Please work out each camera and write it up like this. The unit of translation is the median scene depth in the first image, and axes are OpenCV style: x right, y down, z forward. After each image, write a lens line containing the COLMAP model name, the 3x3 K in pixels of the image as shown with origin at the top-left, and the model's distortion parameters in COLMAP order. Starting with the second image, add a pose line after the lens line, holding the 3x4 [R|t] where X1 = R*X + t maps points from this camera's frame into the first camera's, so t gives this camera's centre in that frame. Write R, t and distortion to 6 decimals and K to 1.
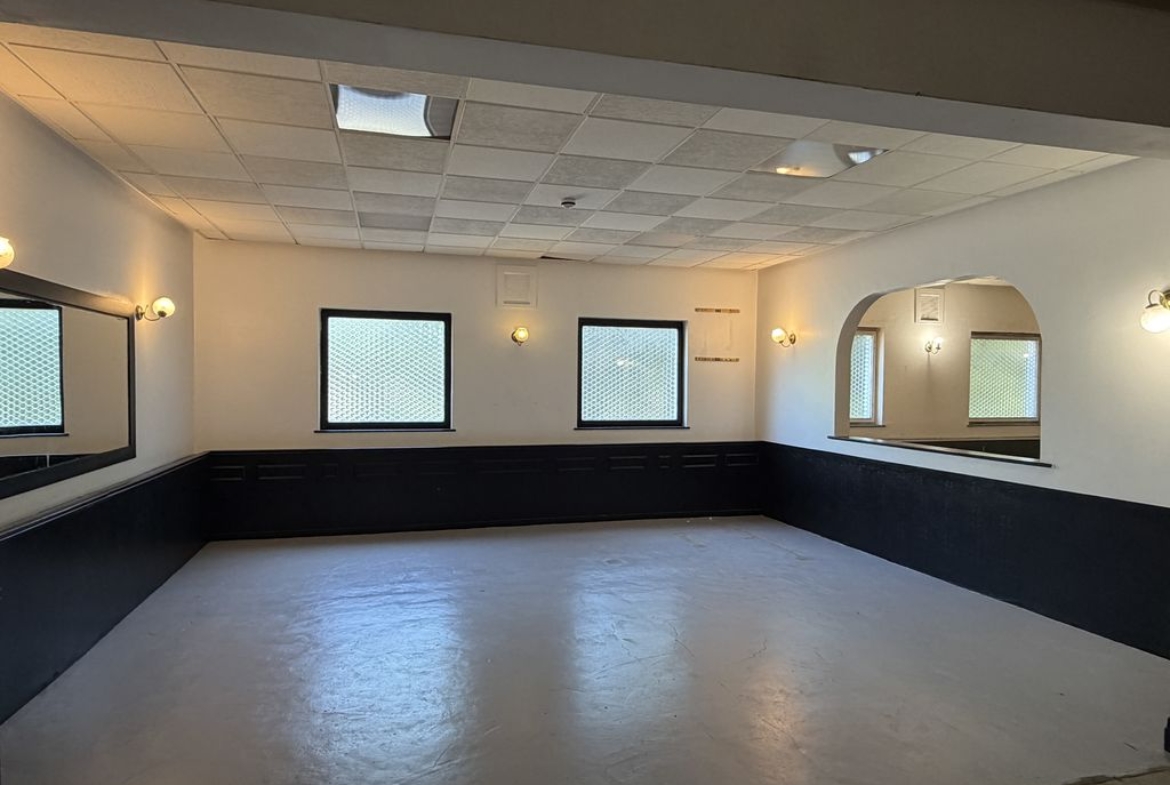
lens RADIAL K [[675.7, 0, 584.8], [0, 675.7, 391.4], [0, 0, 1]] dist [-0.000125, -0.000005]
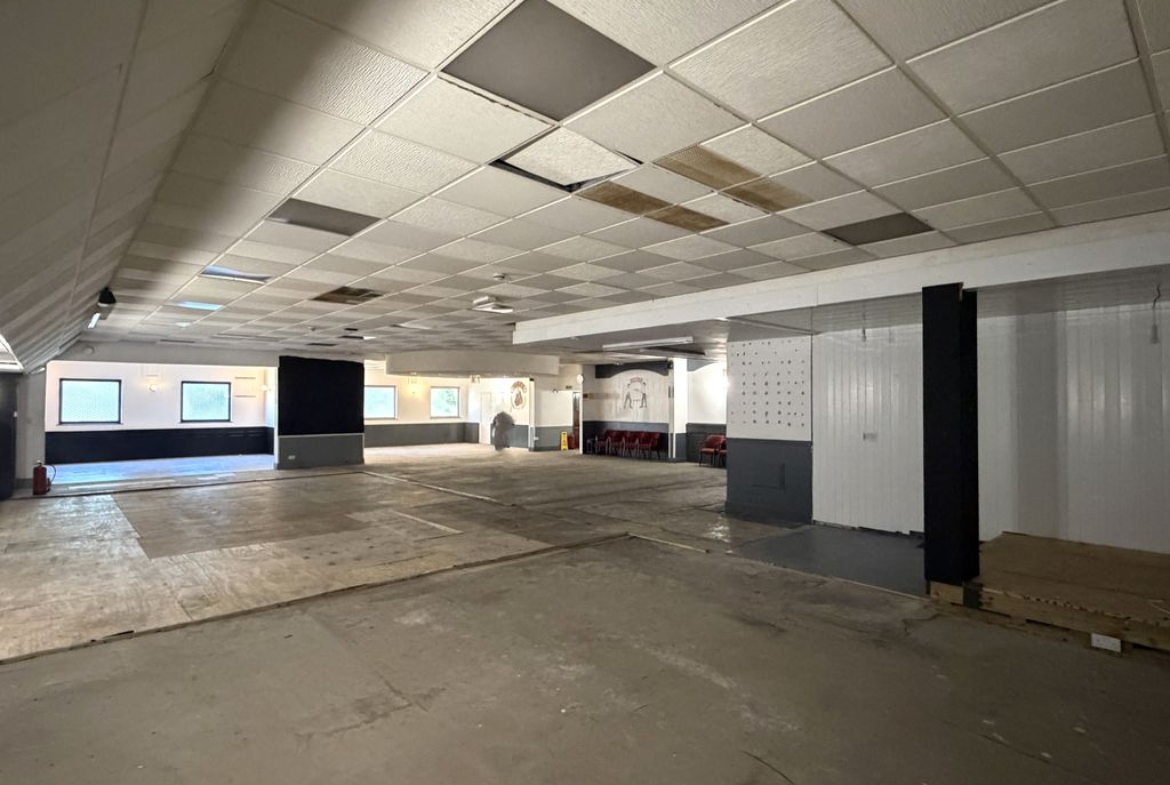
lens RADIAL K [[587.2, 0, 584.9], [0, 587.2, 394.7], [0, 0, 1]] dist [0.000223, 0.000069]
pose [[0.894979, -0.000246, 0.446109, 0.381551], [0.013857, 0.999533, -0.027247, 0.029947], [-0.445894, 0.030567, 0.894564, -1.777660]]
